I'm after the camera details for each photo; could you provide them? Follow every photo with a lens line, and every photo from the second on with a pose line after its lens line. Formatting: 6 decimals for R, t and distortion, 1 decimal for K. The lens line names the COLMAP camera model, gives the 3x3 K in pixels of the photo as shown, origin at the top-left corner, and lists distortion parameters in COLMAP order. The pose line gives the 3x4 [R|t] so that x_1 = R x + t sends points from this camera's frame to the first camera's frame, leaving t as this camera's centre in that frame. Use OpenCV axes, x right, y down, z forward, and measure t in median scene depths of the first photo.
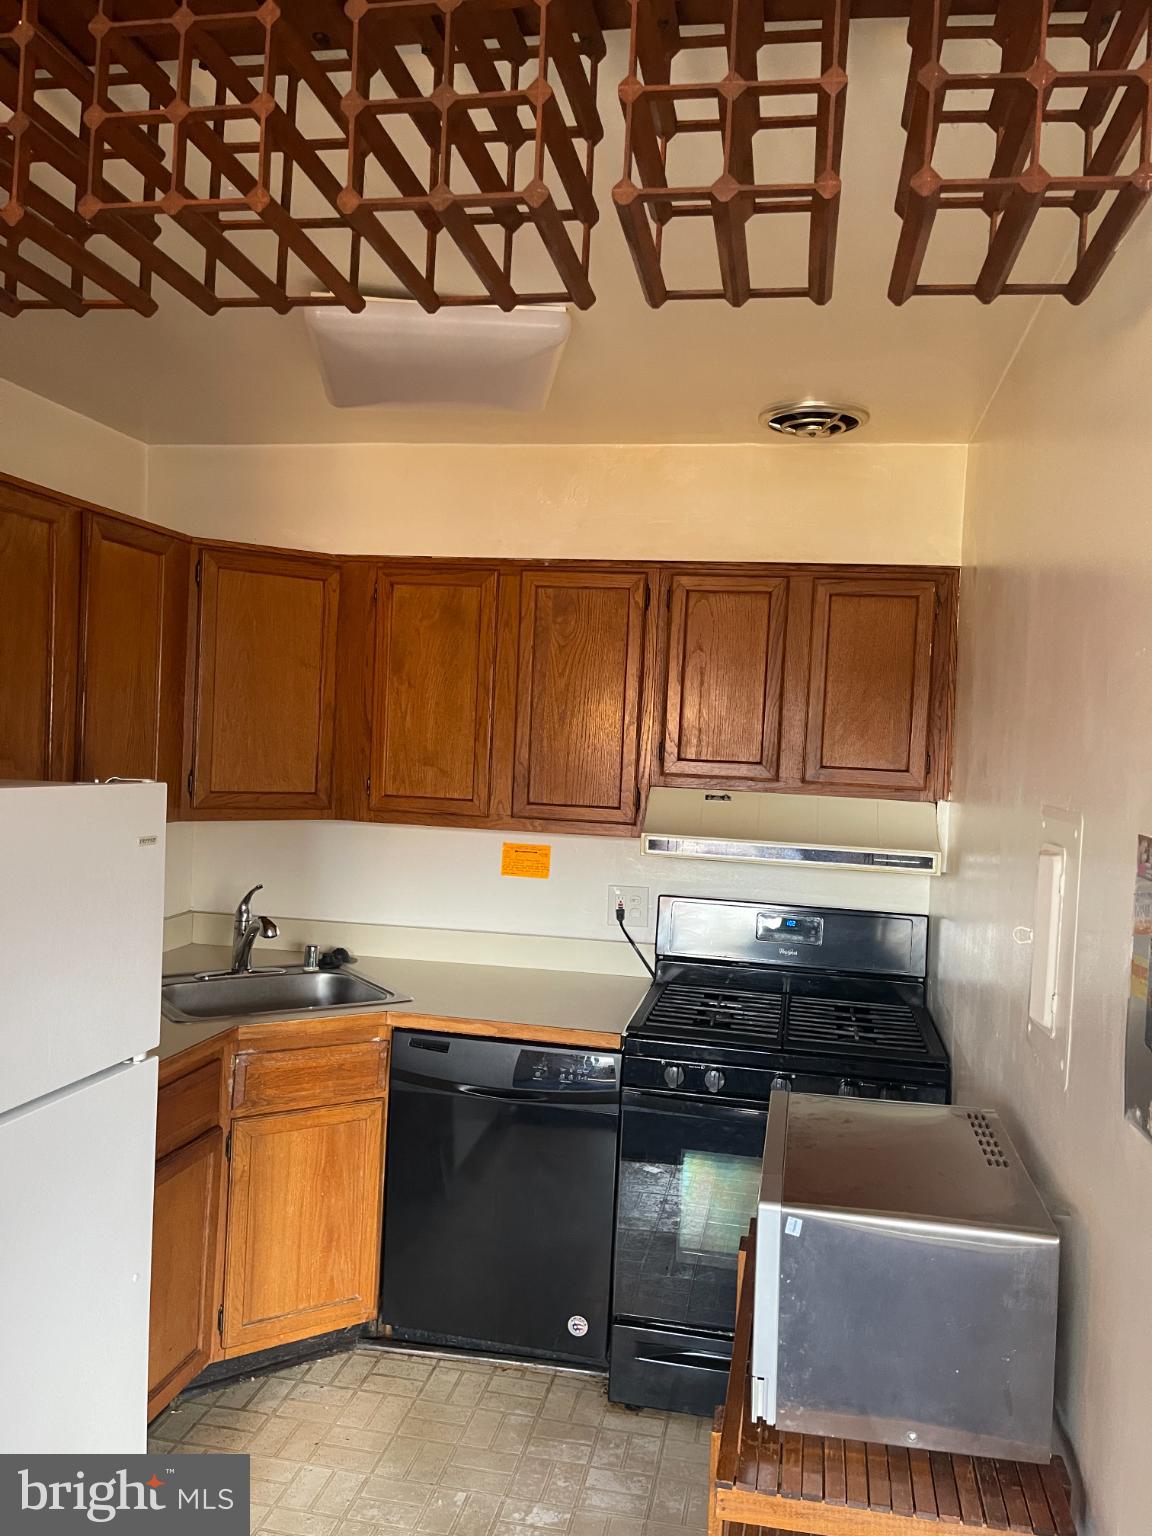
lens RADIAL K [[1163.3, 0, 578.6], [0, 1163.3, 769.6], [0, 0, 1]] dist [0.020666, -0.031524]
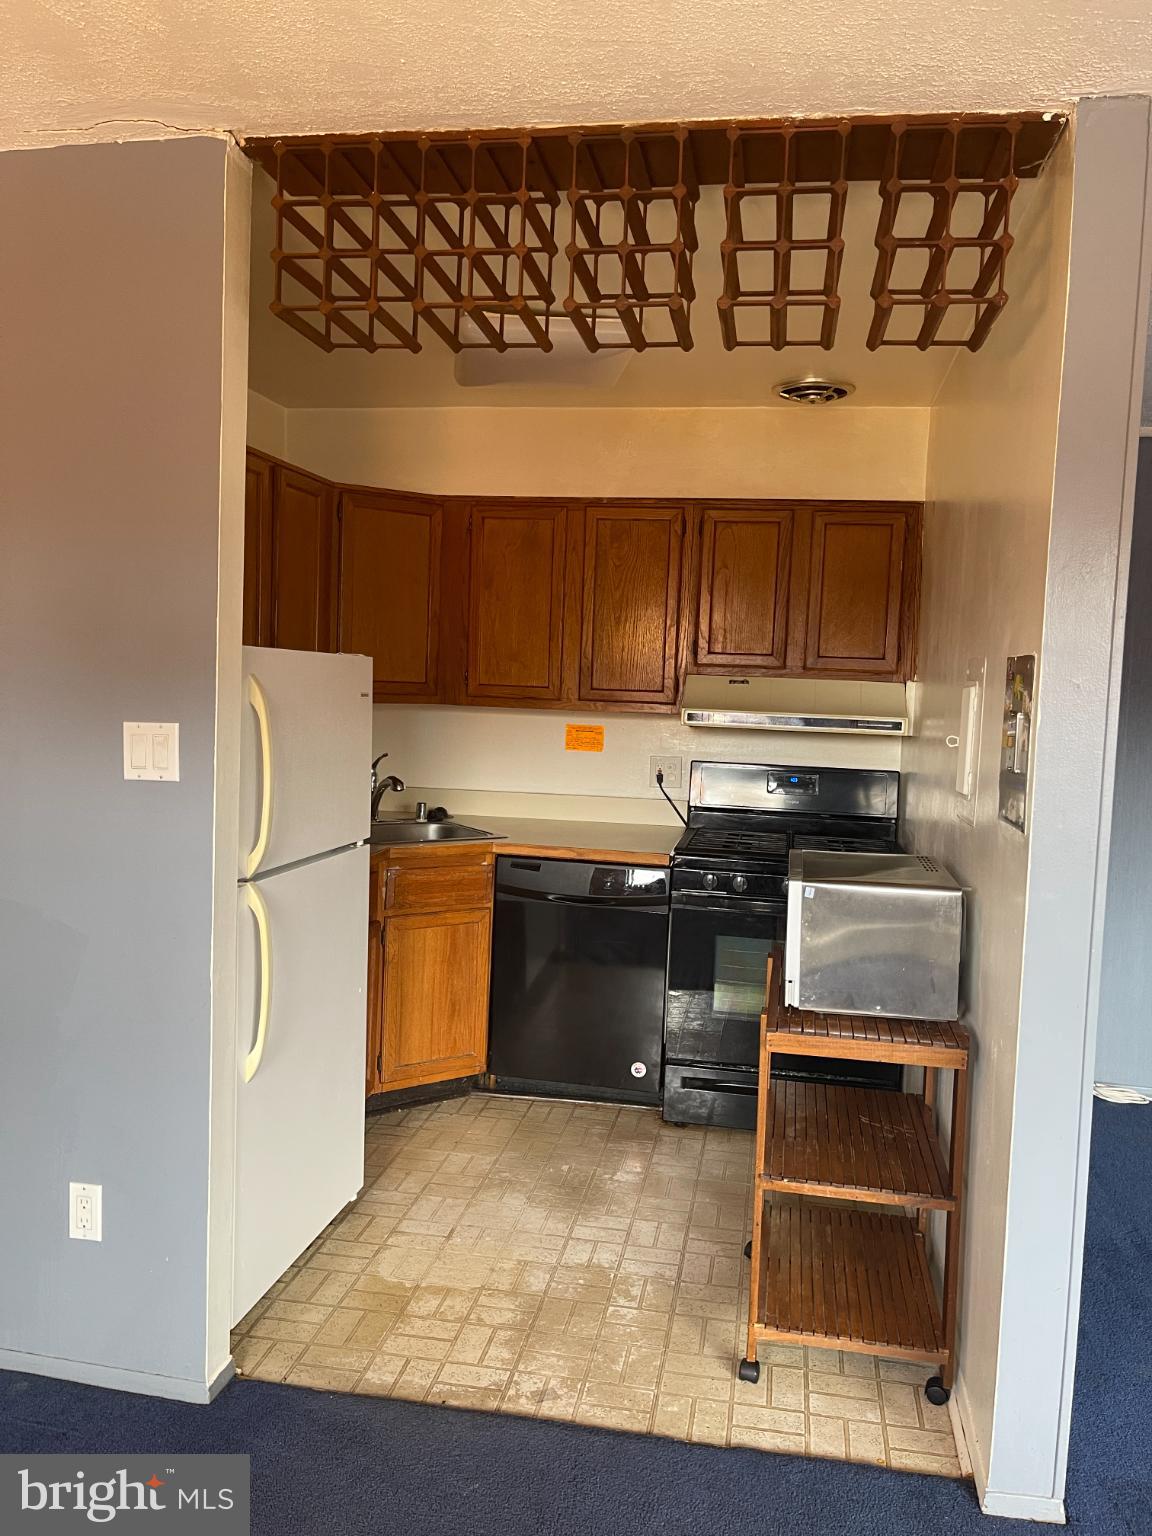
lens RADIAL K [[1163.3, 0, 576.0], [0, 1163.3, 766.2], [0, 0, 1]] dist [0.020666, -0.031524]
pose [[0.999911, -0.009337, 0.009507, -0.082217], [0.008837, 0.998642, 0.051342, 0.054093], [-0.009973, -0.051253, 0.998636, -0.330306]]
